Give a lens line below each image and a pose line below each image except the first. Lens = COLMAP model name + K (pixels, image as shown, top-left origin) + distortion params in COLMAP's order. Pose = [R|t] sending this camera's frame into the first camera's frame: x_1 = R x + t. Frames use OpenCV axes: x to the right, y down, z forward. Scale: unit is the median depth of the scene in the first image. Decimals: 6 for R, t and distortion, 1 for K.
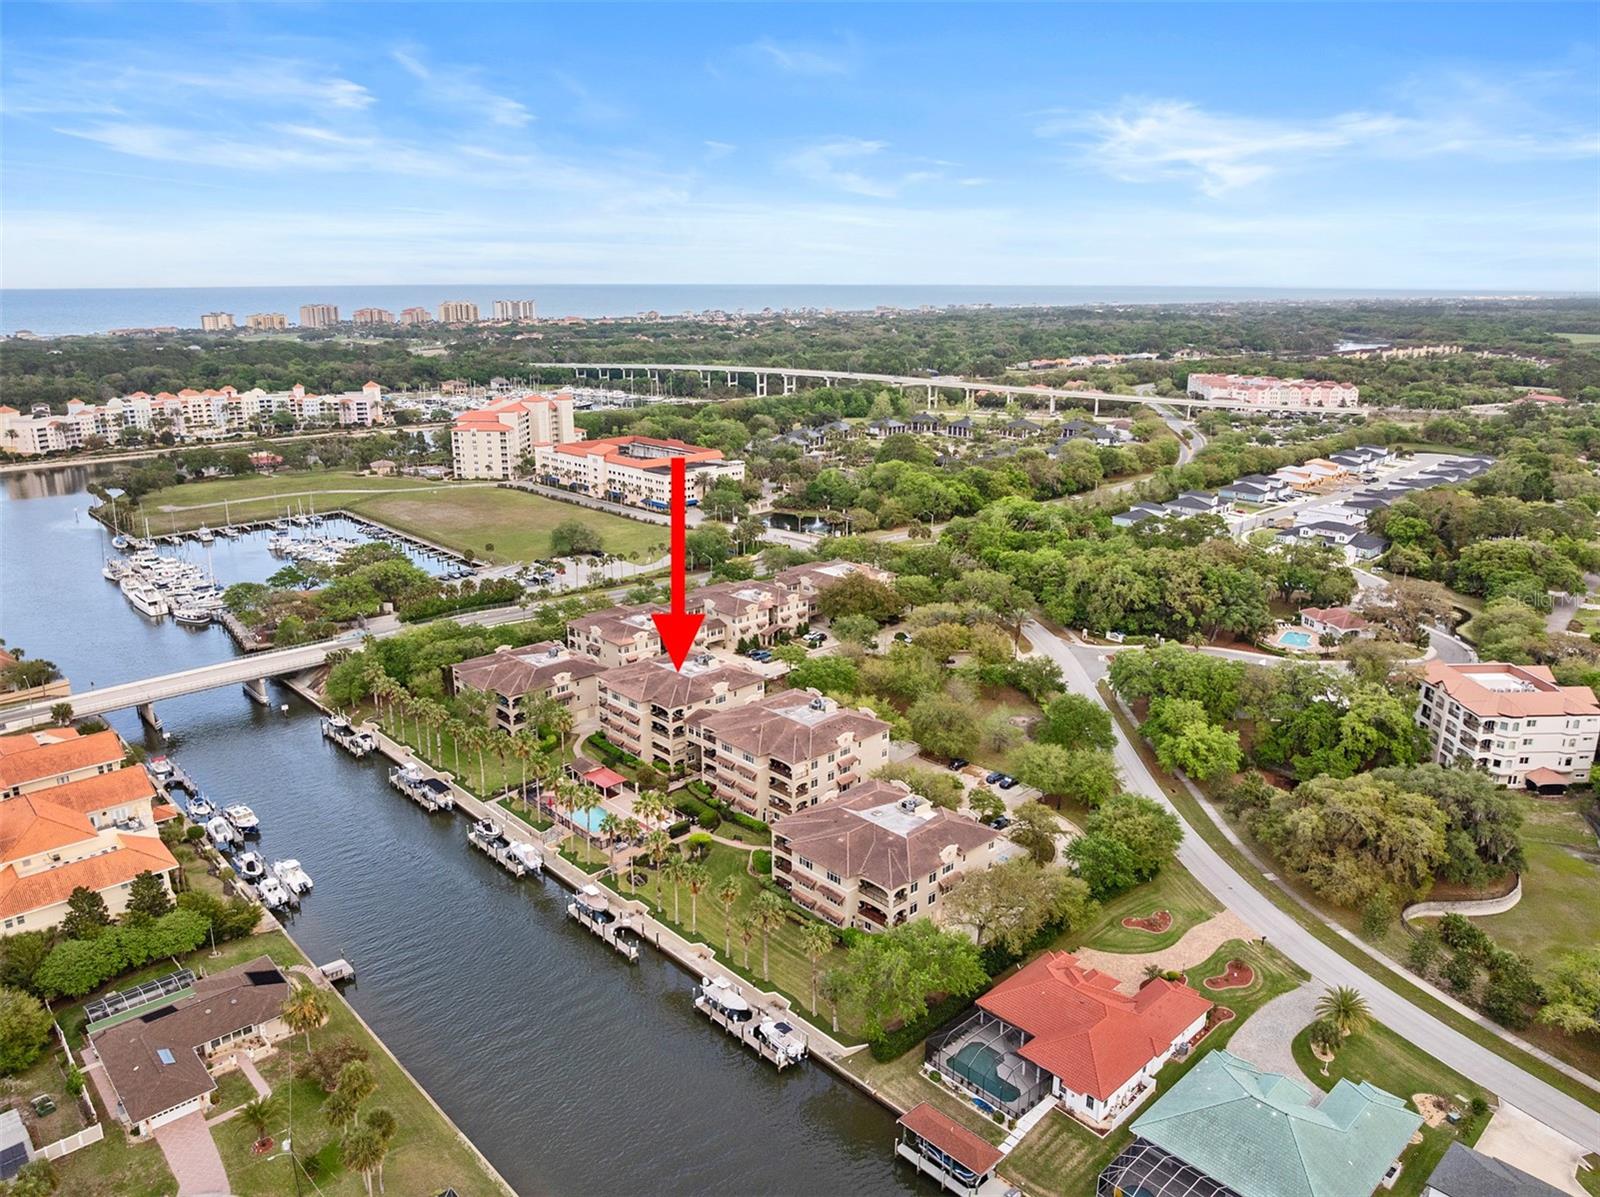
lens RADIAL K [[1130.9, 0, 794.6], [0, 1130.9, 561.7], [0, 0, 1]] dist [-0.038965, 0.005008]
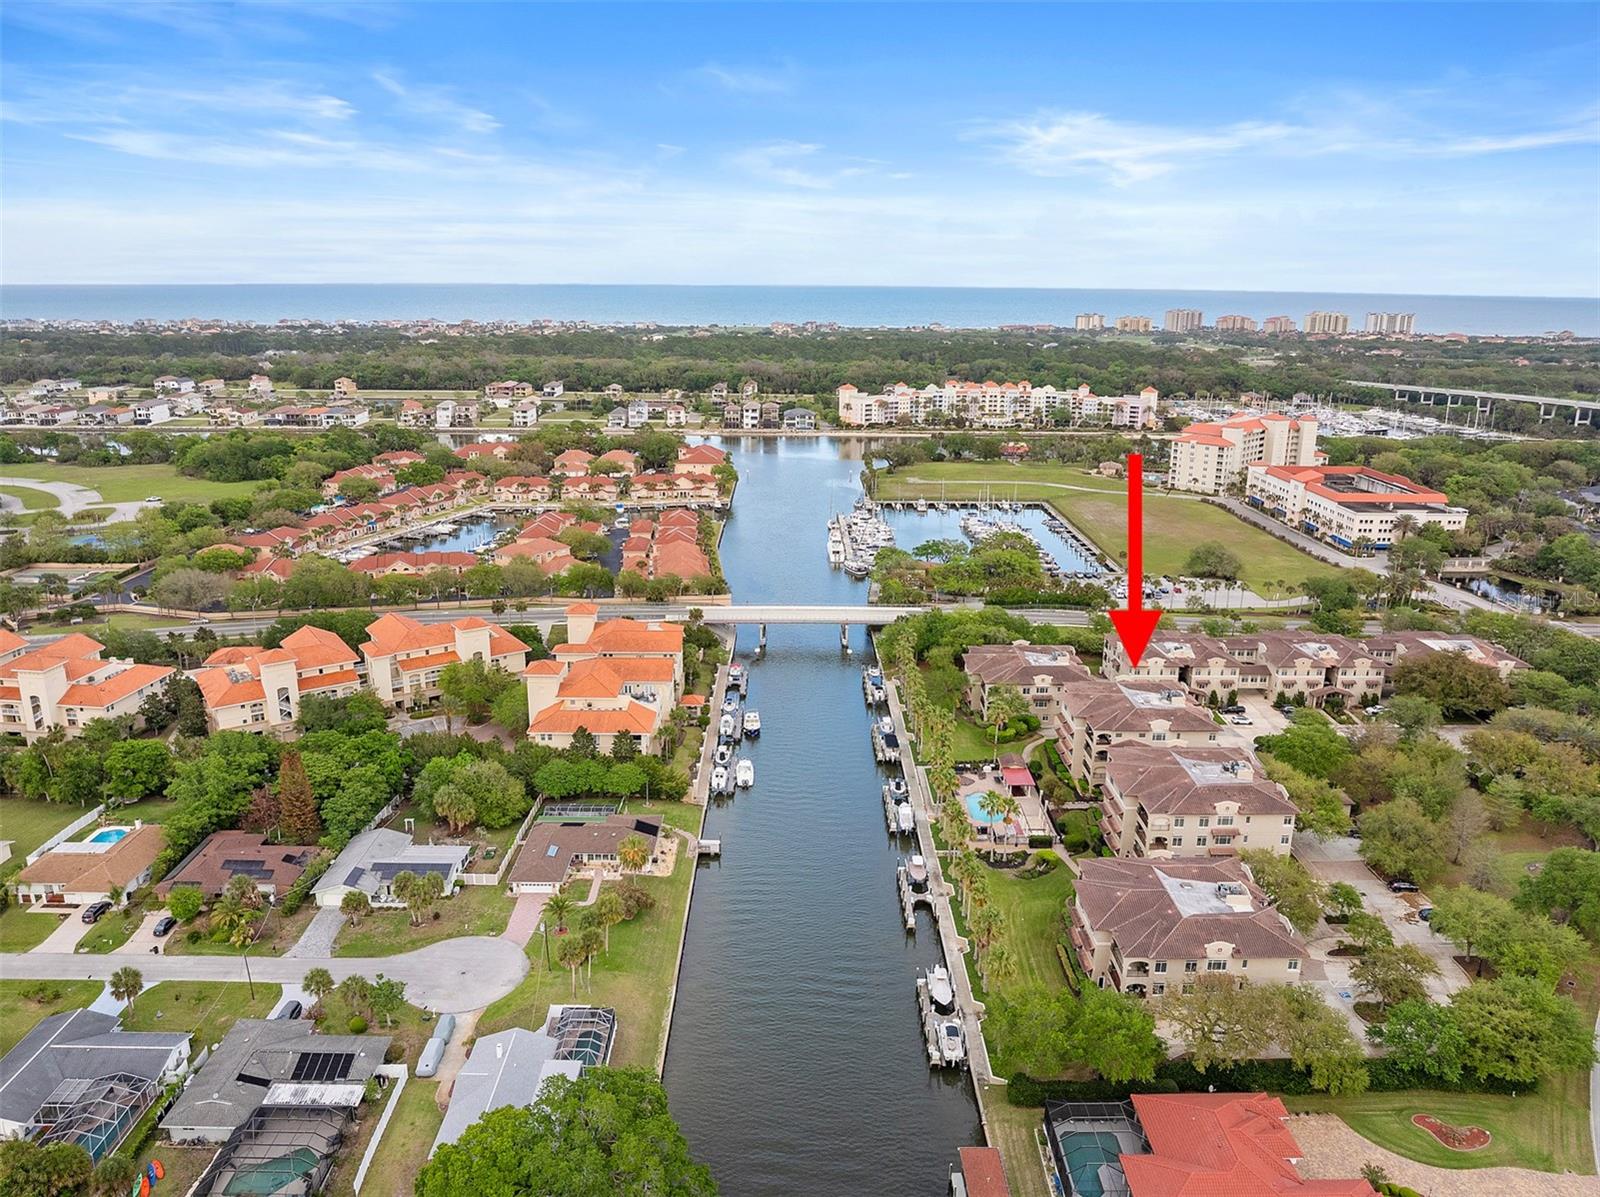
lens RADIAL K [[1130.9, 0, 807.6], [0, 1130.9, 590.1], [0, 0, 1]] dist [-0.038965, 0.005008]
pose [[0.733692, 0.184186, -0.654042, 0.175007], [-0.171471, 0.981595, 0.084075, -0.016494], [0.657490, 0.050464, 0.751771, 0.041635]]
